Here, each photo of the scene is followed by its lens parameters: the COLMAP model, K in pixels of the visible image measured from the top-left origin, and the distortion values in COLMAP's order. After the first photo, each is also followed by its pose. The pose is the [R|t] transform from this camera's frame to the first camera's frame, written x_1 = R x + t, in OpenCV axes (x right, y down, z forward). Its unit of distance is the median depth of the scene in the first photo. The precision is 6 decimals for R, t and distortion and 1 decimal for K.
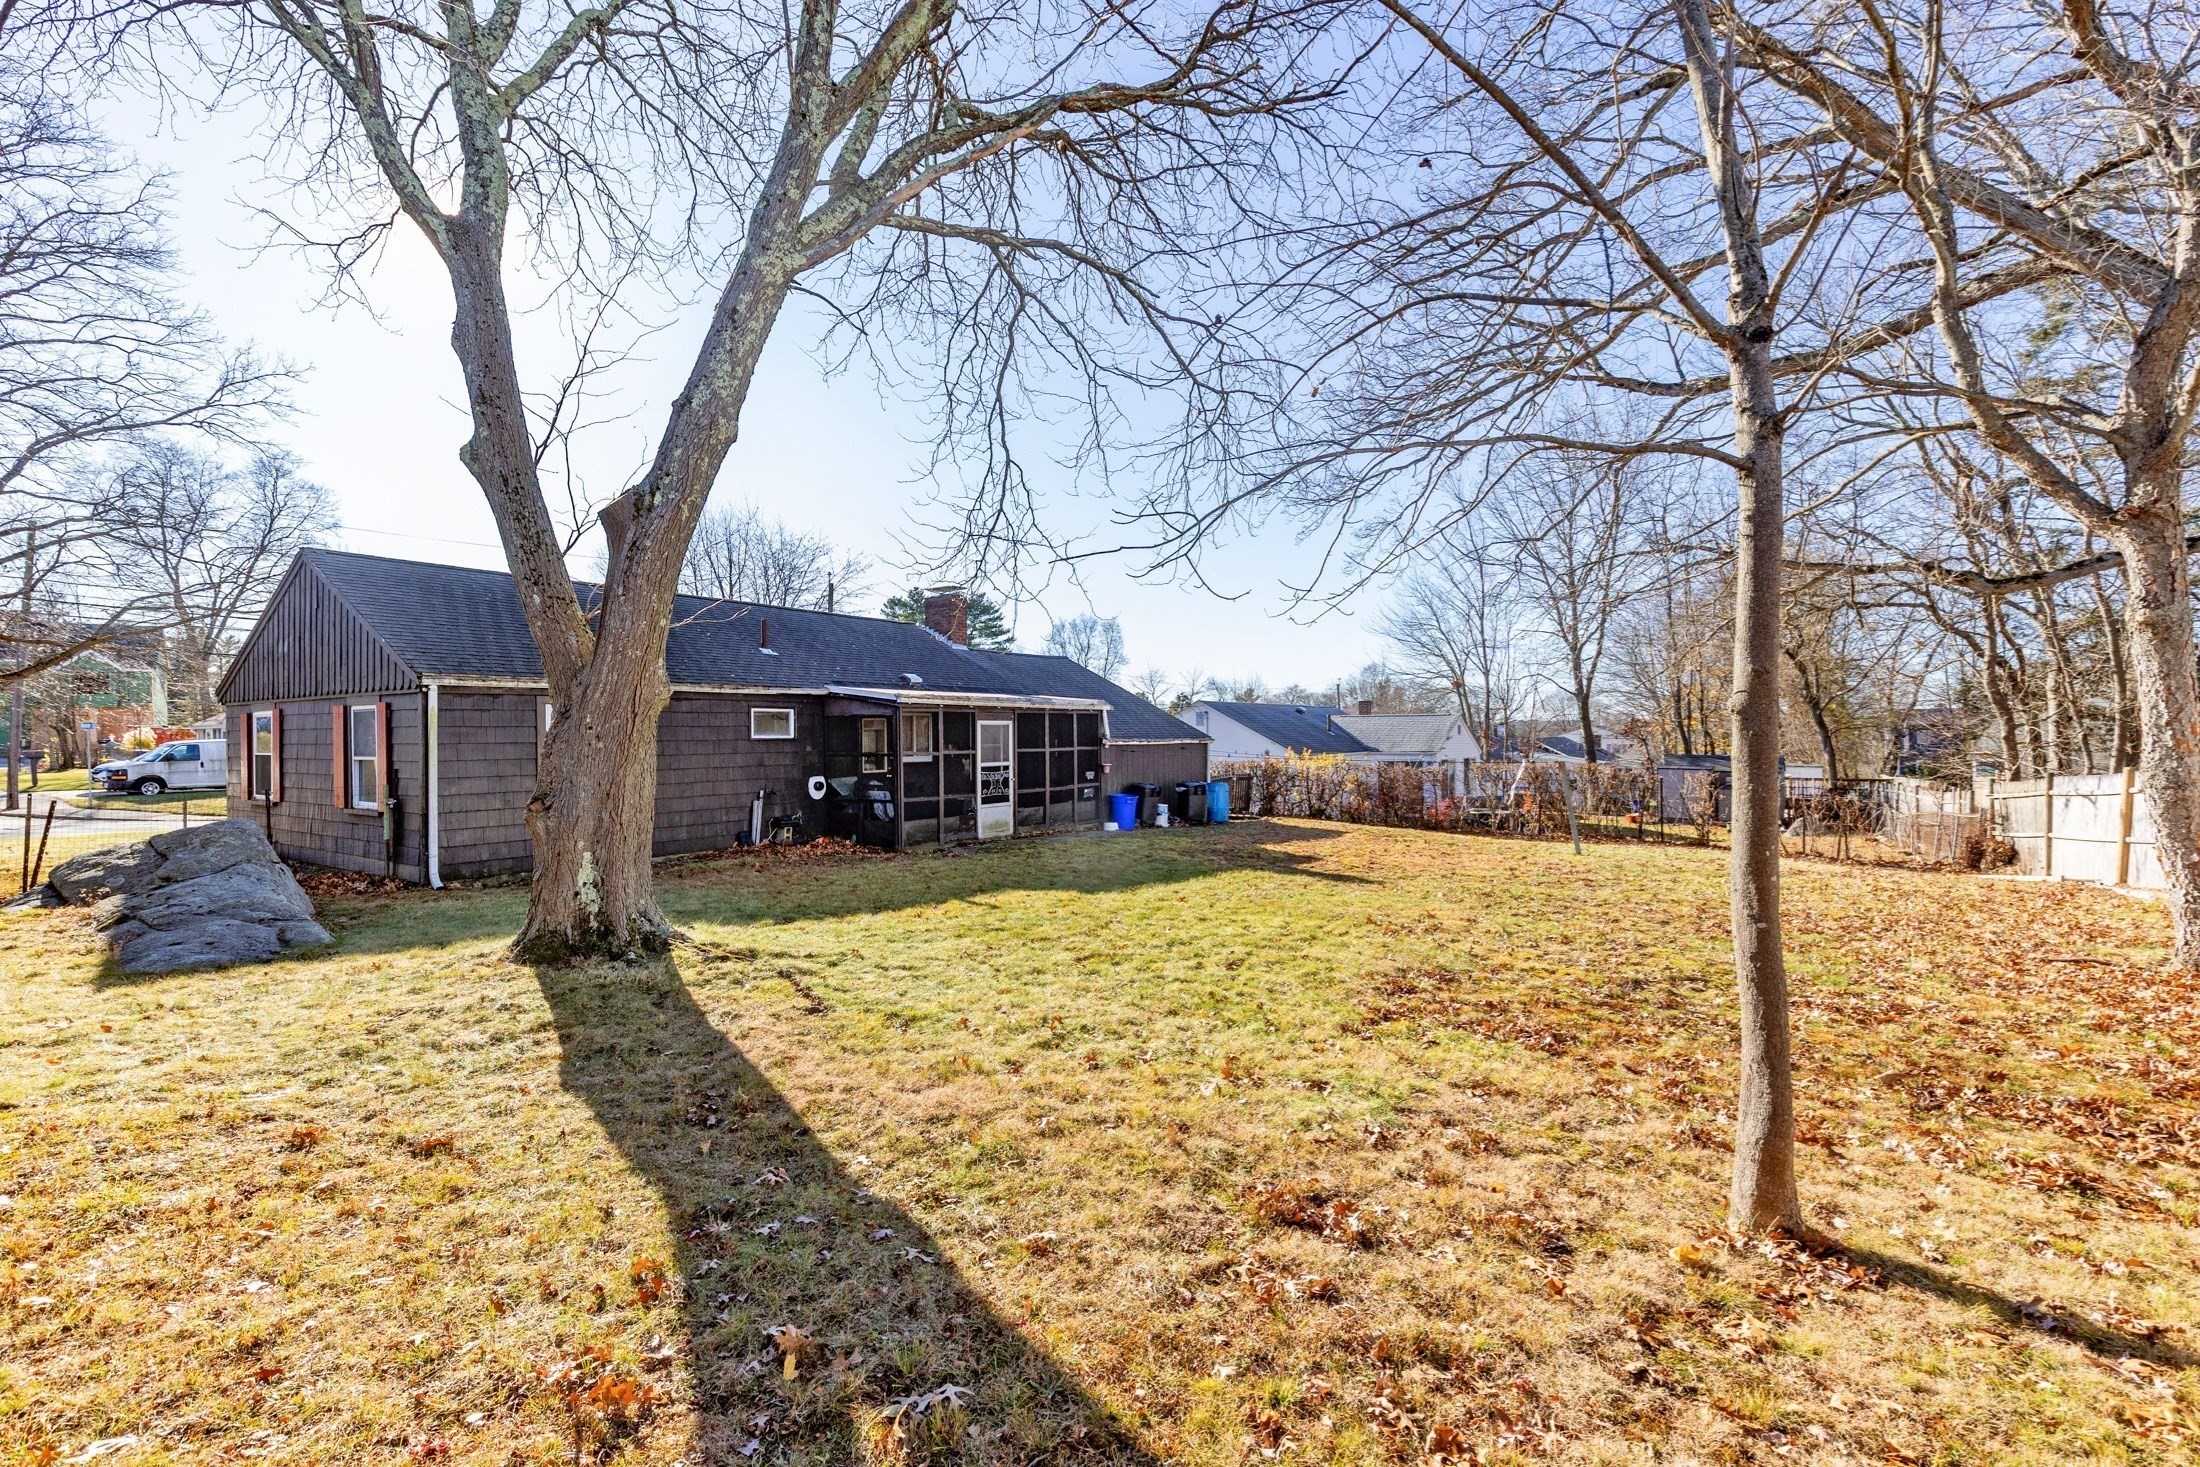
lens RADIAL K [[1011.9, 0, 1126.2], [0, 1011.9, 737.0], [0, 0, 1]] dist [0.012629, -0.003411]
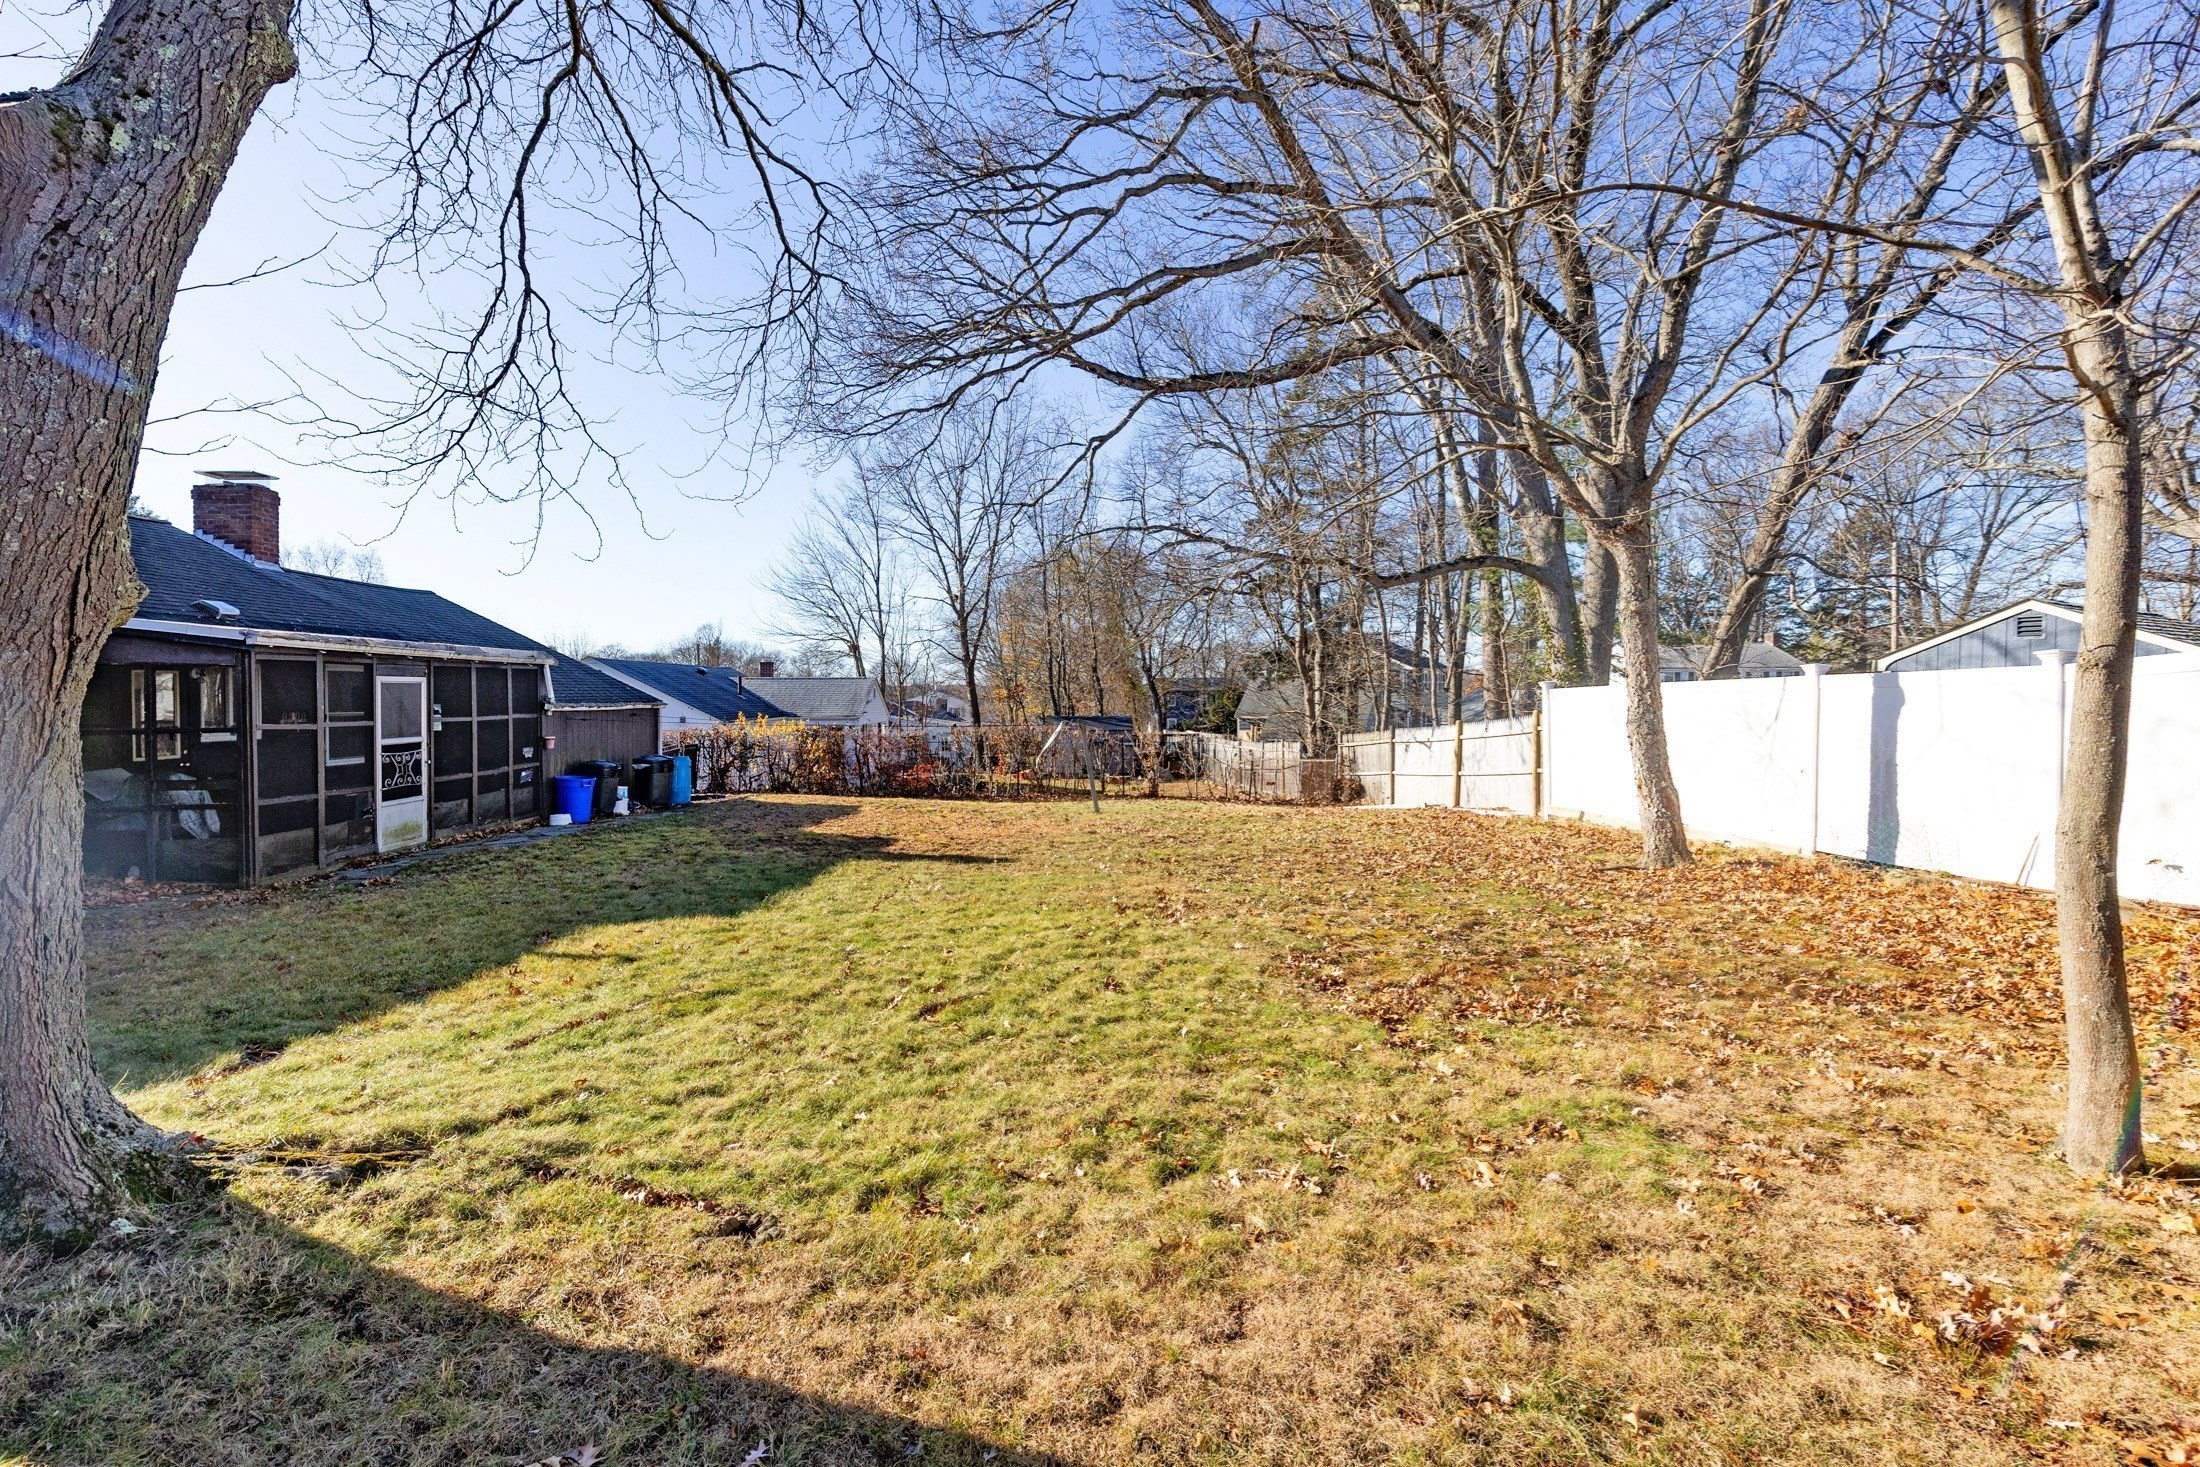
lens RADIAL K [[1011.9, 0, 1130.8], [0, 1011.9, 701.2], [0, 0, 1]] dist [0.012629, -0.003411]
pose [[0.789710, -0.002564, 0.613475, -0.158987], [0.002978, 0.999996, 0.000346, 0.001608], [-0.613473, 0.001553, 0.789714, 0.161417]]
